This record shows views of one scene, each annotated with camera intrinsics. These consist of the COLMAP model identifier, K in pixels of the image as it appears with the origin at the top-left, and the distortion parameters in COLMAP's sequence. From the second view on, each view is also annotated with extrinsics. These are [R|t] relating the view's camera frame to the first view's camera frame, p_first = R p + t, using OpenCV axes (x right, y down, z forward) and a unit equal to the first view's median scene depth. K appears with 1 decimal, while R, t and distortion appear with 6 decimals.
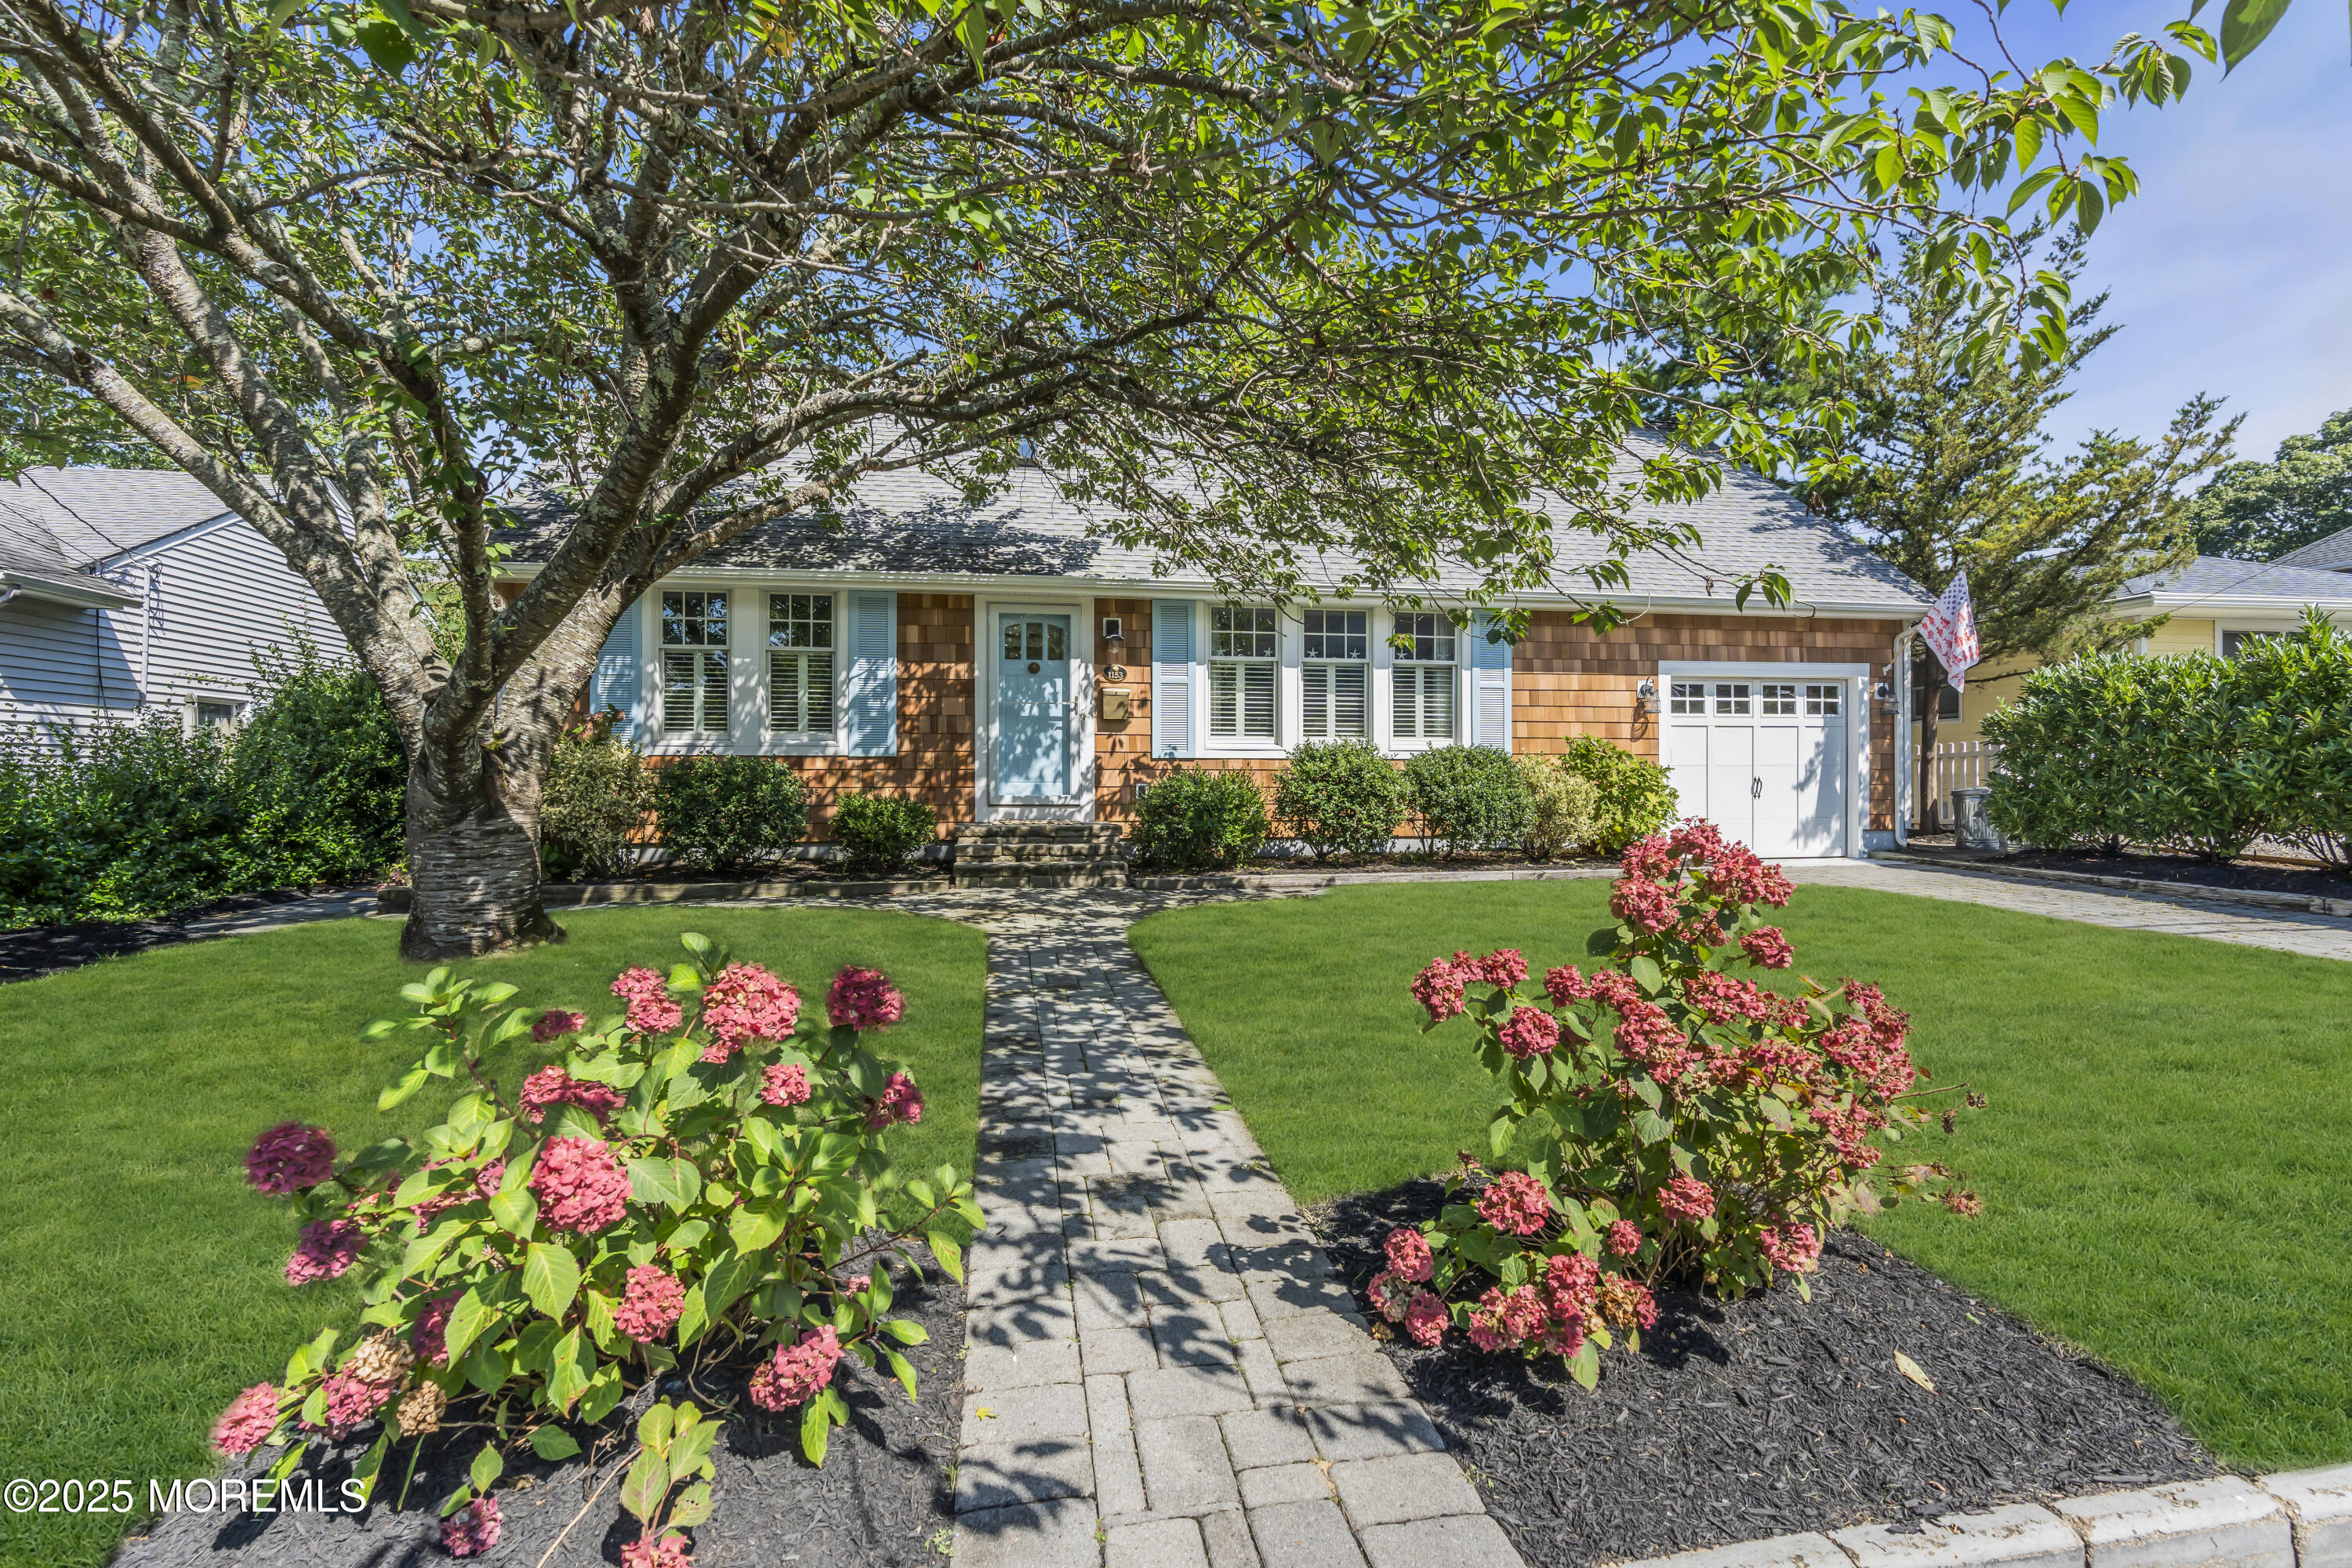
lens RADIAL K [[1048.7, 0, 1168.4], [0, 1048.7, 775.5], [0, 0, 1]] dist [-0.007401, 0.001374]
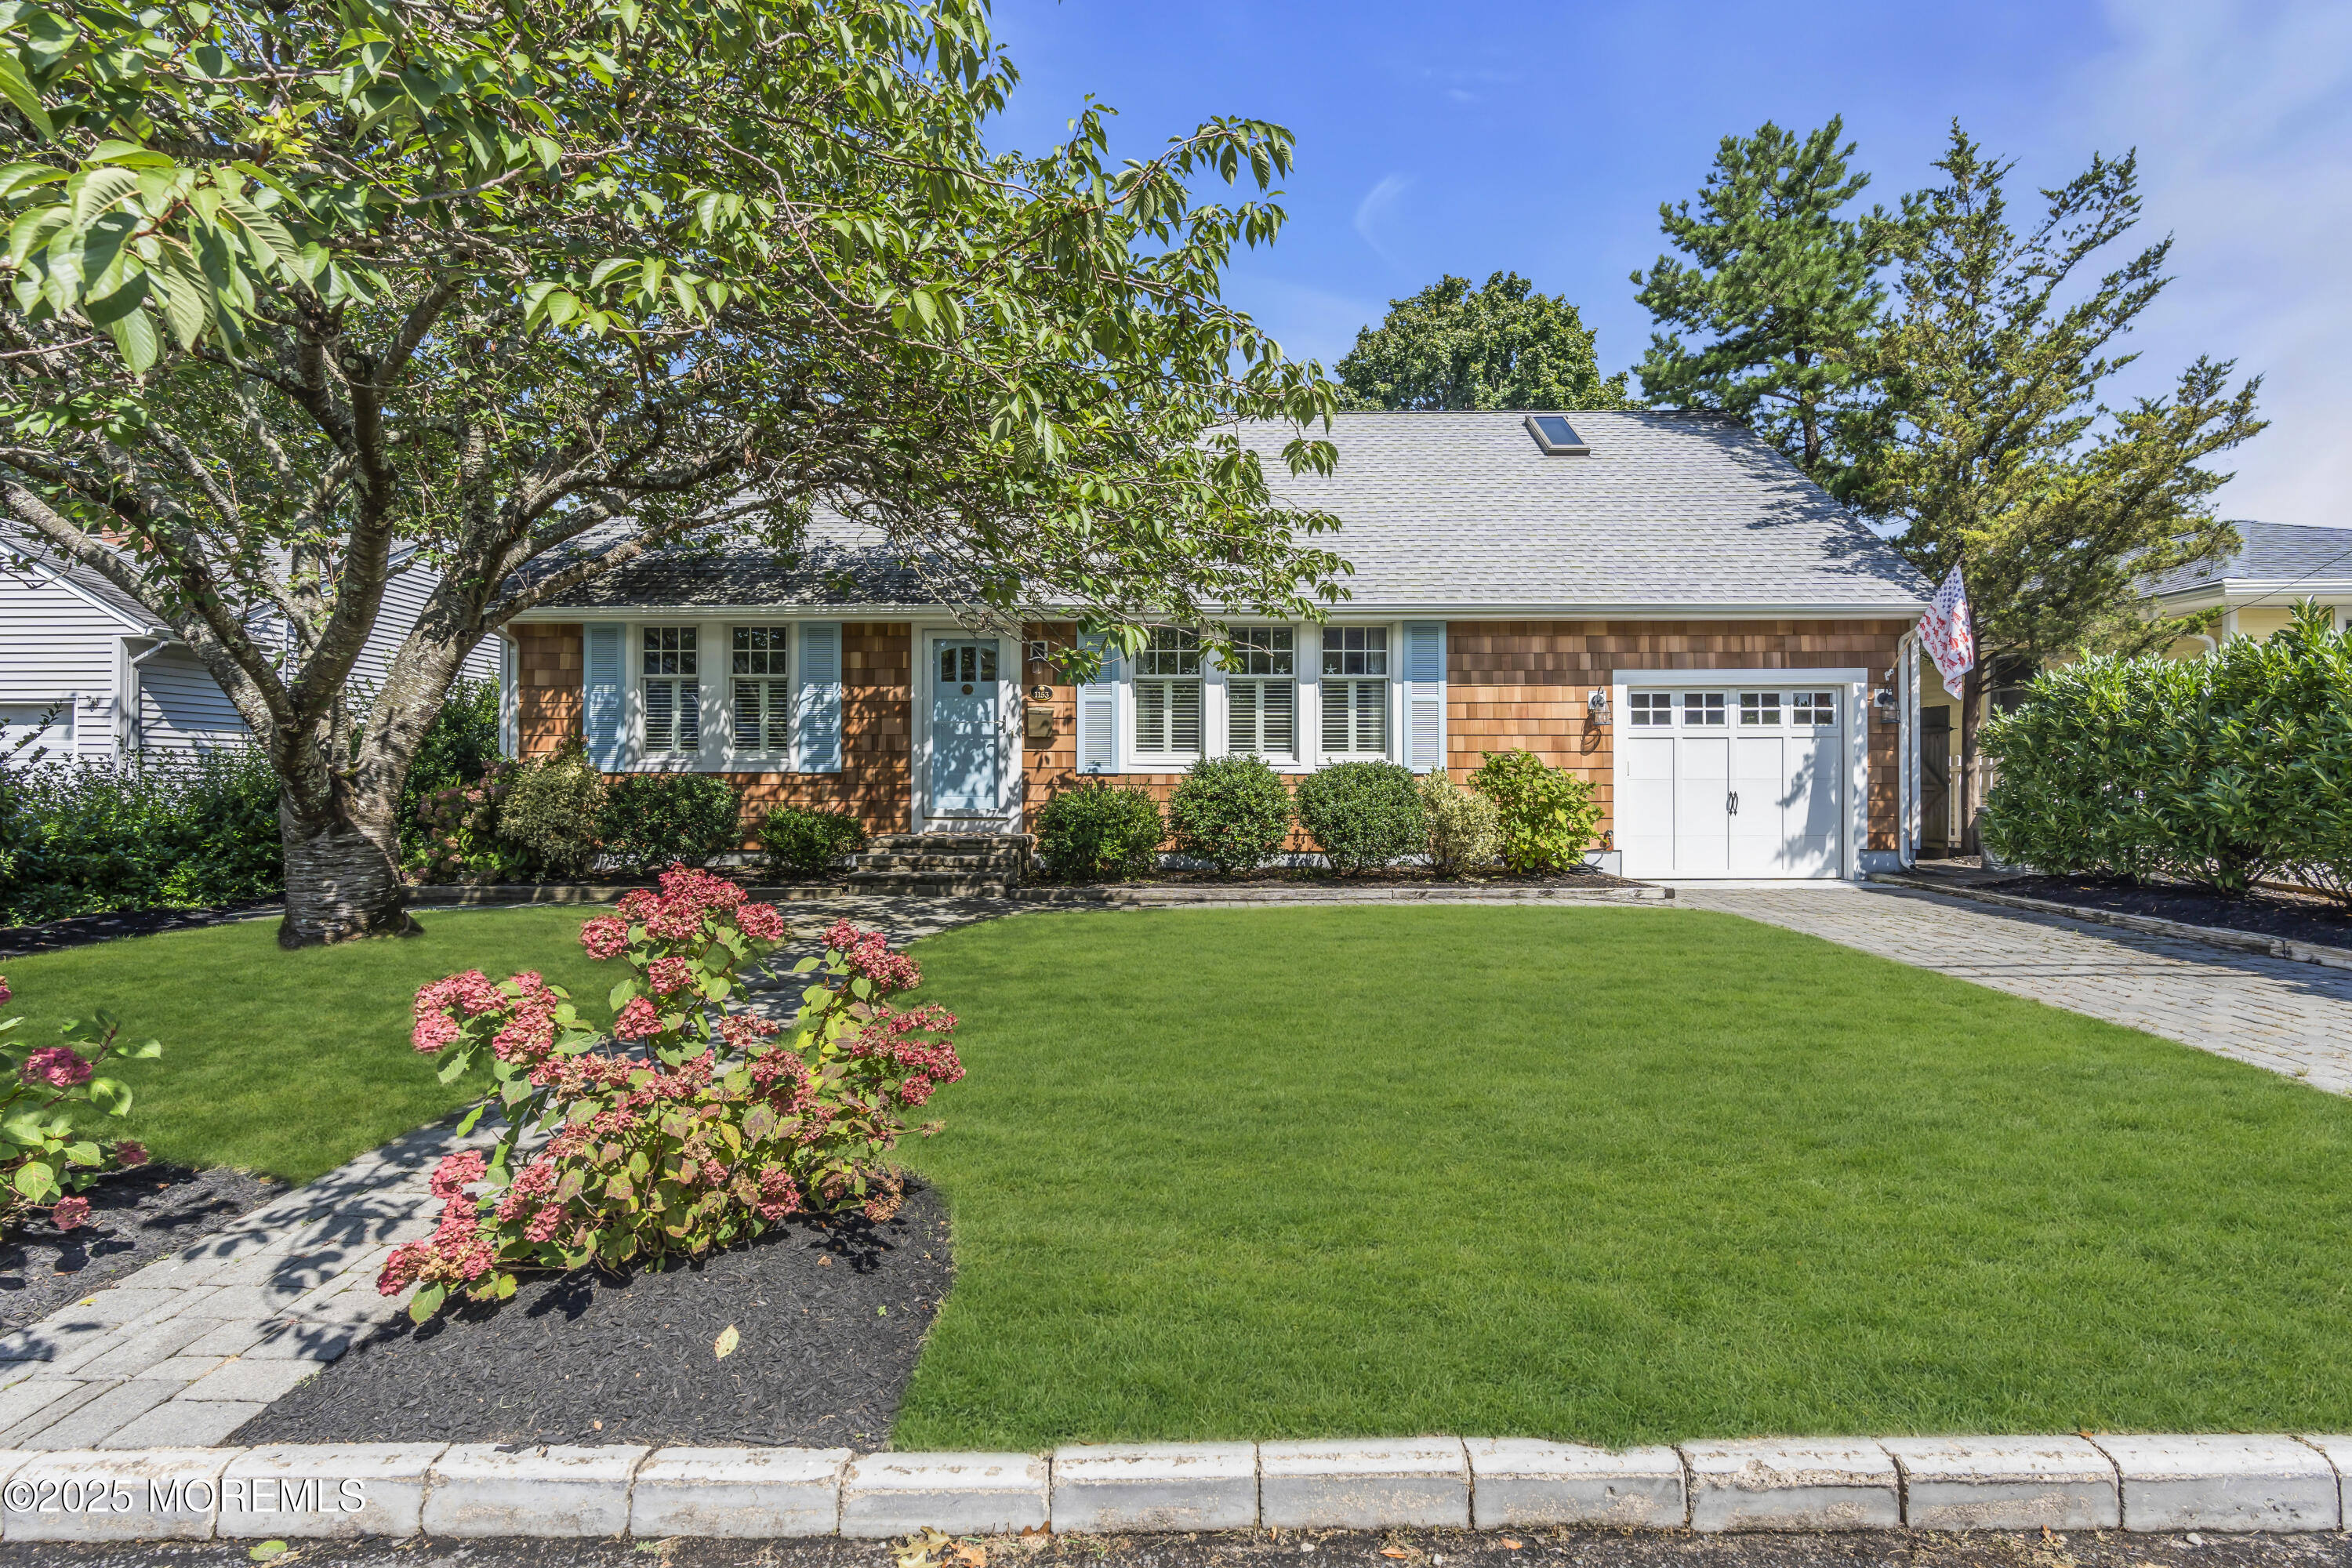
lens RADIAL K [[1048.7, 0, 1168.4], [0, 1048.7, 775.5], [0, 0, 1]] dist [-0.007401, 0.001374]
pose [[0.983686, -0.000165, -0.179892, 0.267308], [-0.000356, 0.999996, -0.002869, -0.011748], [0.179892, 0.002886, 0.983682, -0.012738]]
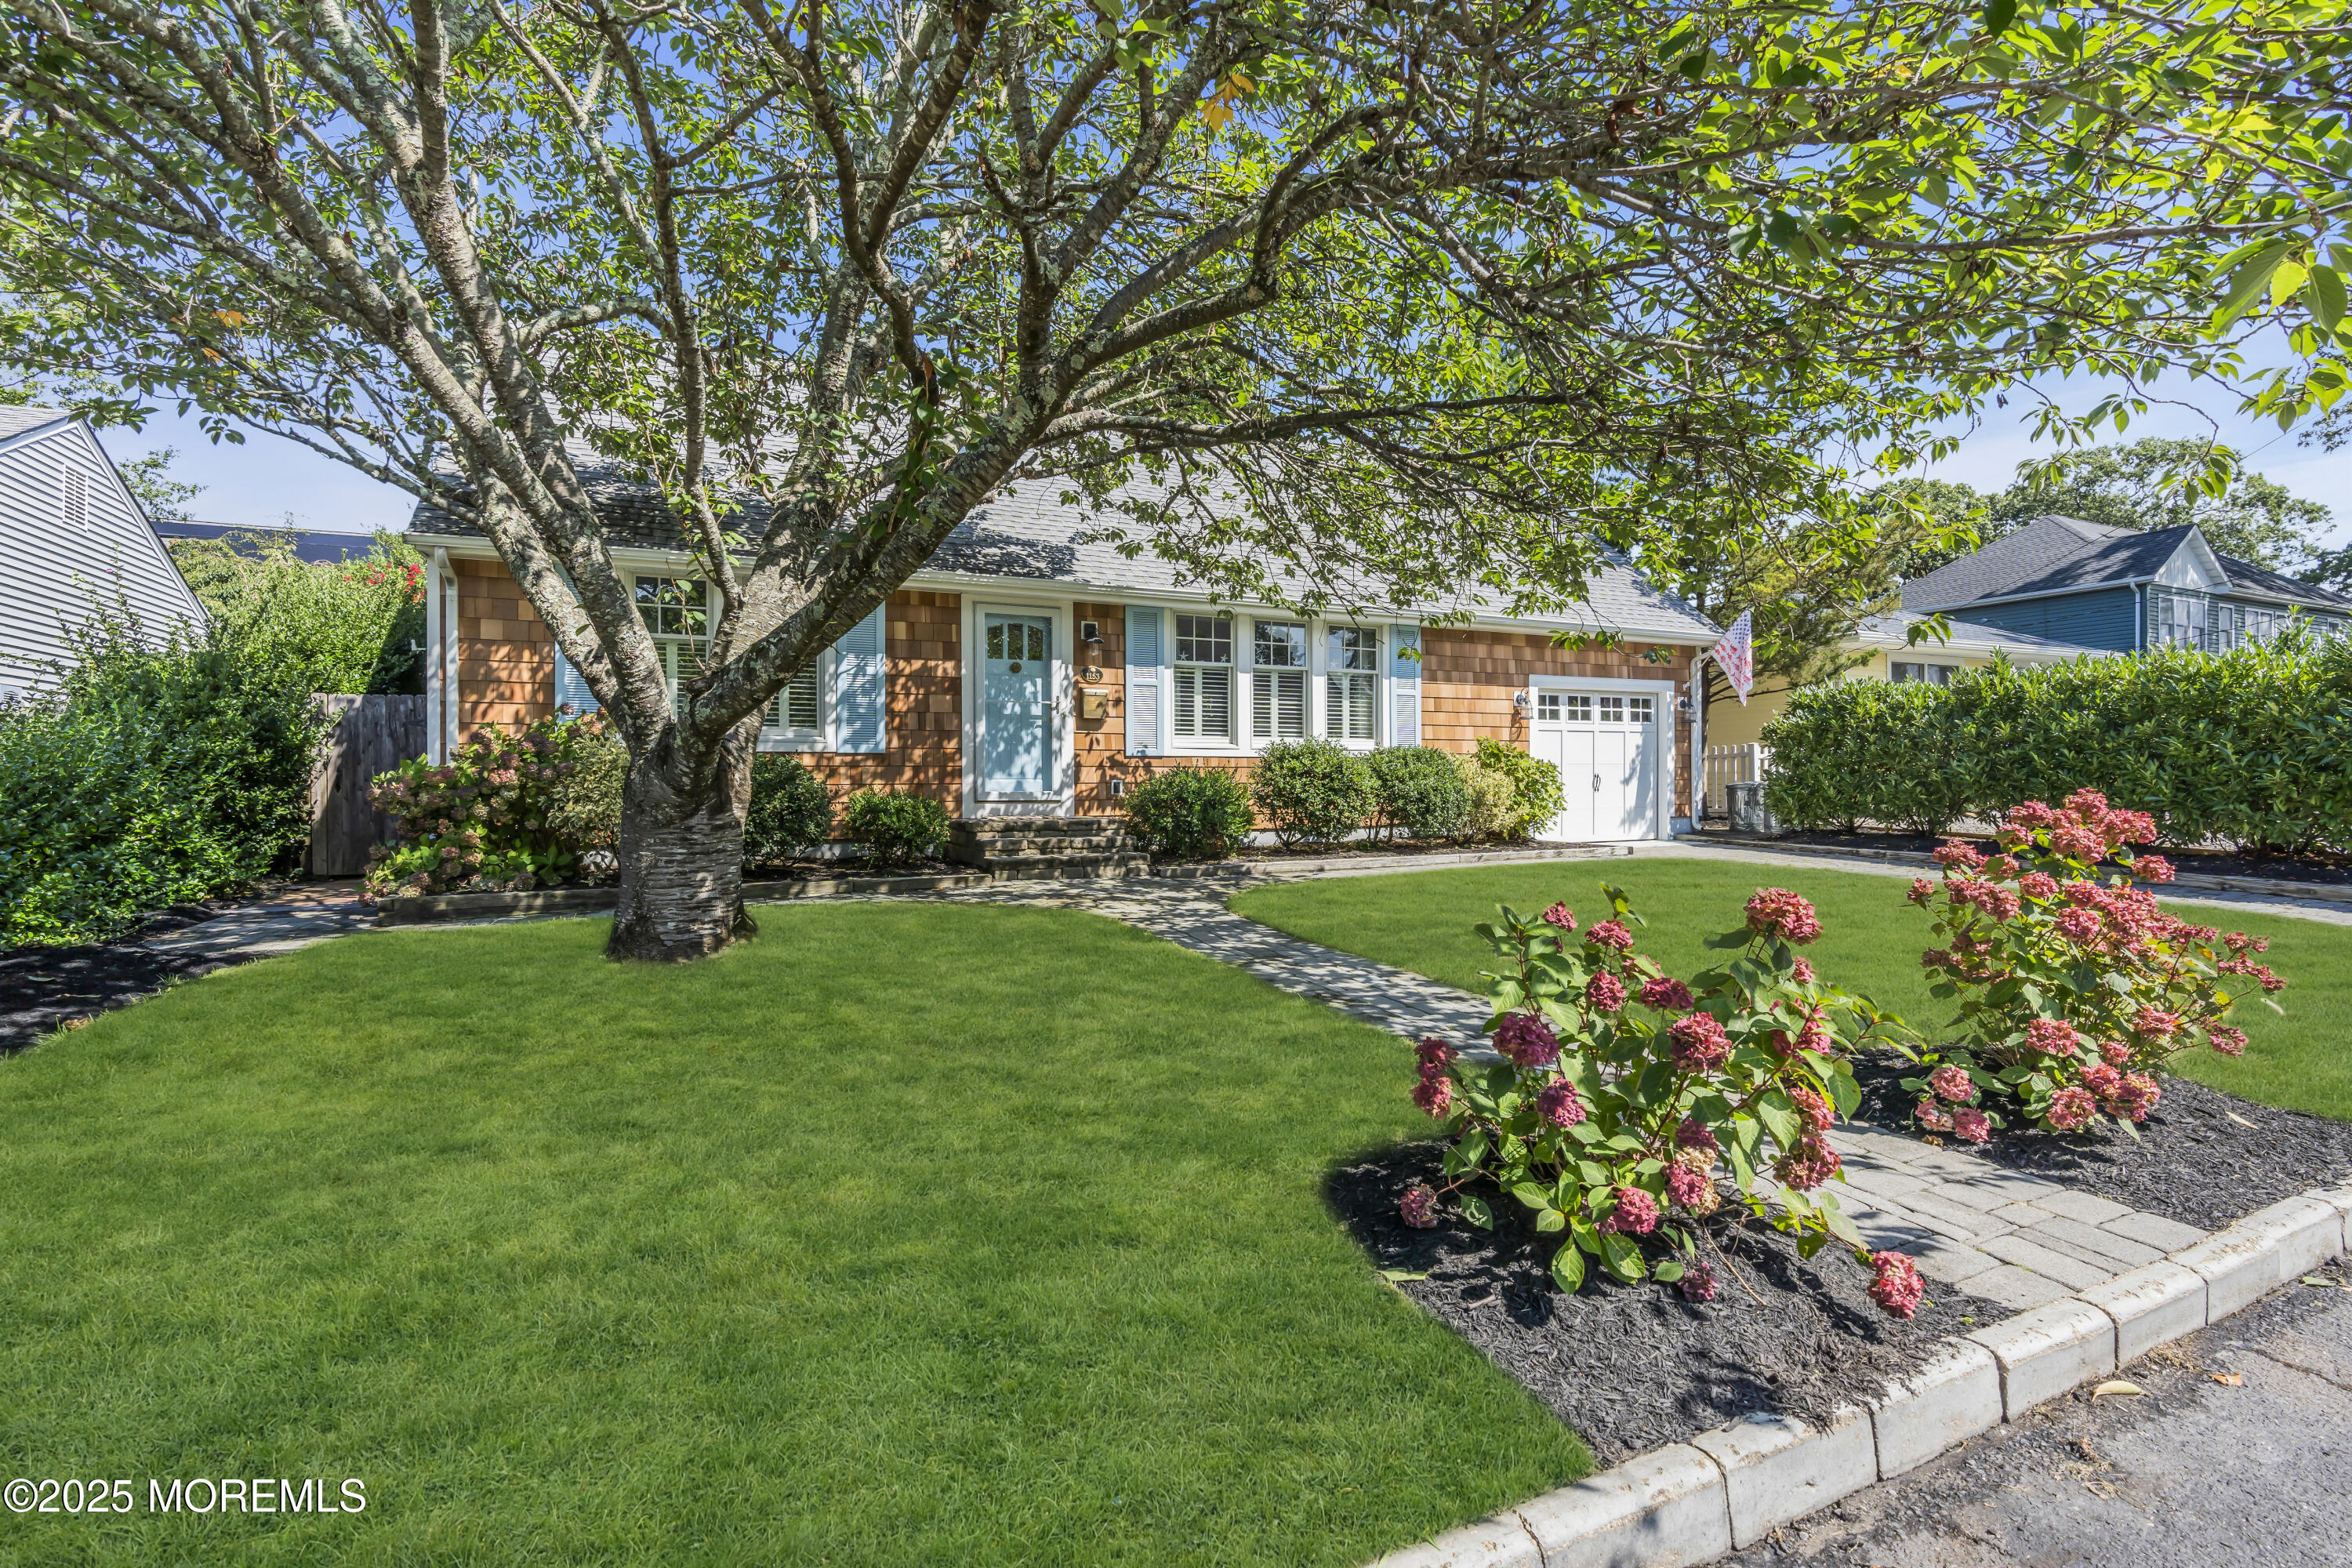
lens RADIAL K [[1048.7, 0, 1168.4], [0, 1048.7, 775.5], [0, 0, 1]] dist [-0.007401, 0.001374]
pose [[0.964396, -0.001109, 0.264459, -0.257901], [0.001189, 0.999999, -0.000143, 0.003545], [-0.264459, 0.000452, 0.964397, -0.028930]]
